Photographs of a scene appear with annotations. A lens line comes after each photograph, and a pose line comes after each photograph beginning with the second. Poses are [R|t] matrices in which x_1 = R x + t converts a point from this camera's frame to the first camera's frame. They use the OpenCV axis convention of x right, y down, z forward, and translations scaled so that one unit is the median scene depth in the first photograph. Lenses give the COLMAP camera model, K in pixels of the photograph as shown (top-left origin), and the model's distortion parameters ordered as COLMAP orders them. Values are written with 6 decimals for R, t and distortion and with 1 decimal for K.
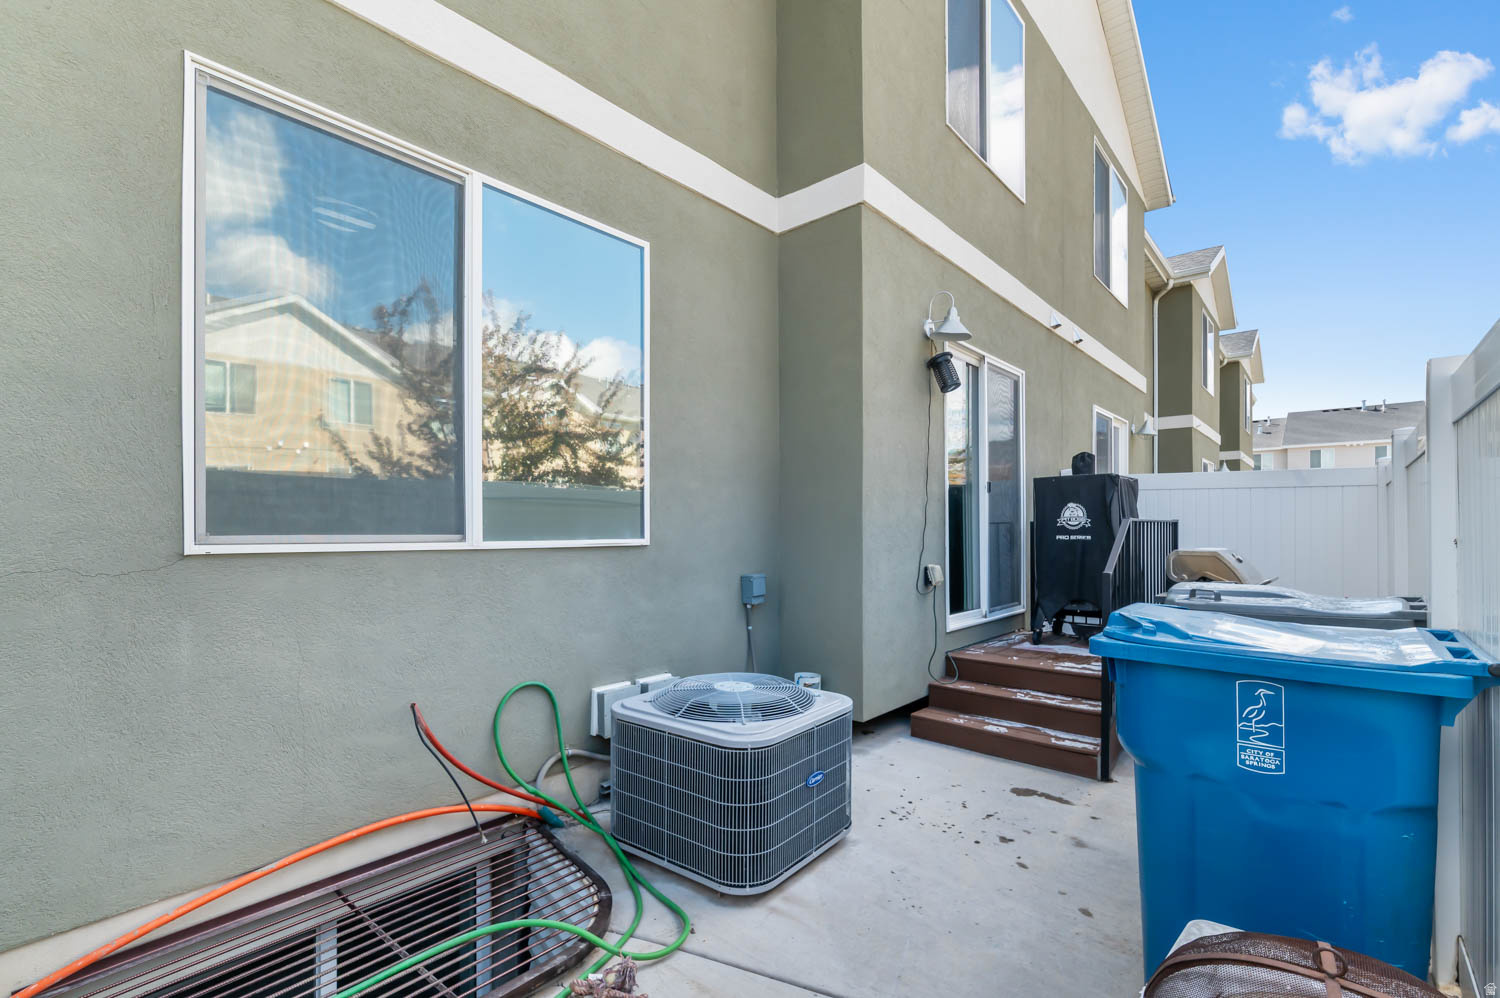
lens RADIAL K [[699.8, 0, 747.4], [0, 699.8, 516.0], [0, 0, 1]] dist [0.002788, 0.000919]
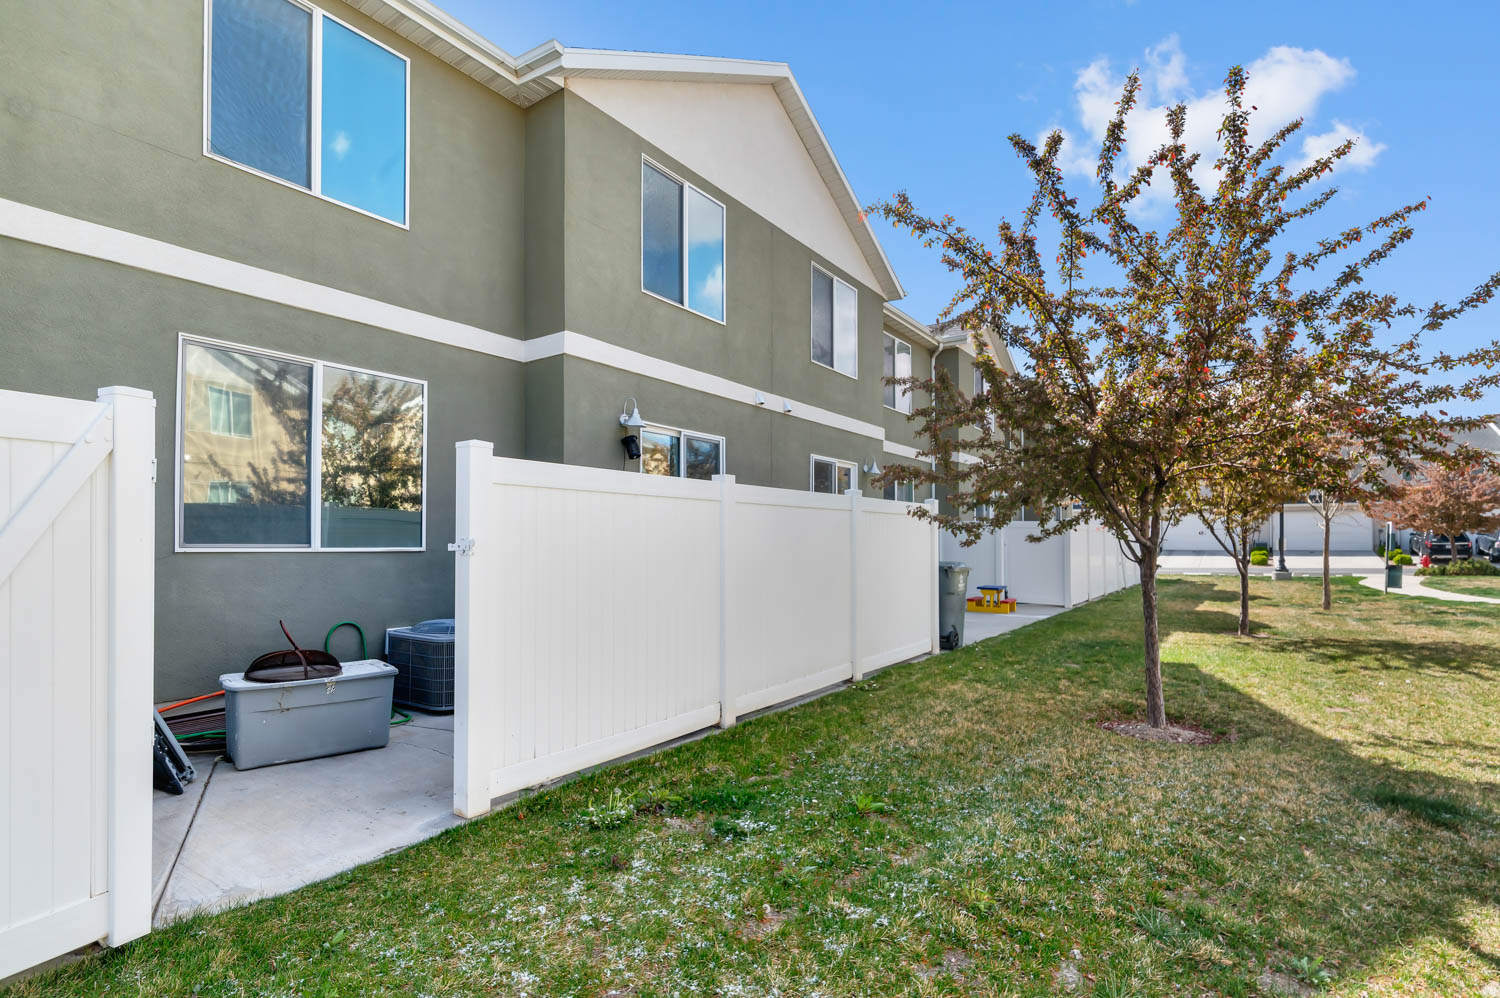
lens RADIAL K [[734.4, 0, 753.5], [0, 734.4, 525.3], [0, 0, 1]] dist [-0.001564, -0.000089]
pose [[0.993035, 0.008147, 0.117535, 0.393858], [-0.007538, 0.999956, -0.005626, -0.016212], [-0.117575, 0.004701, 0.993053, -0.800368]]
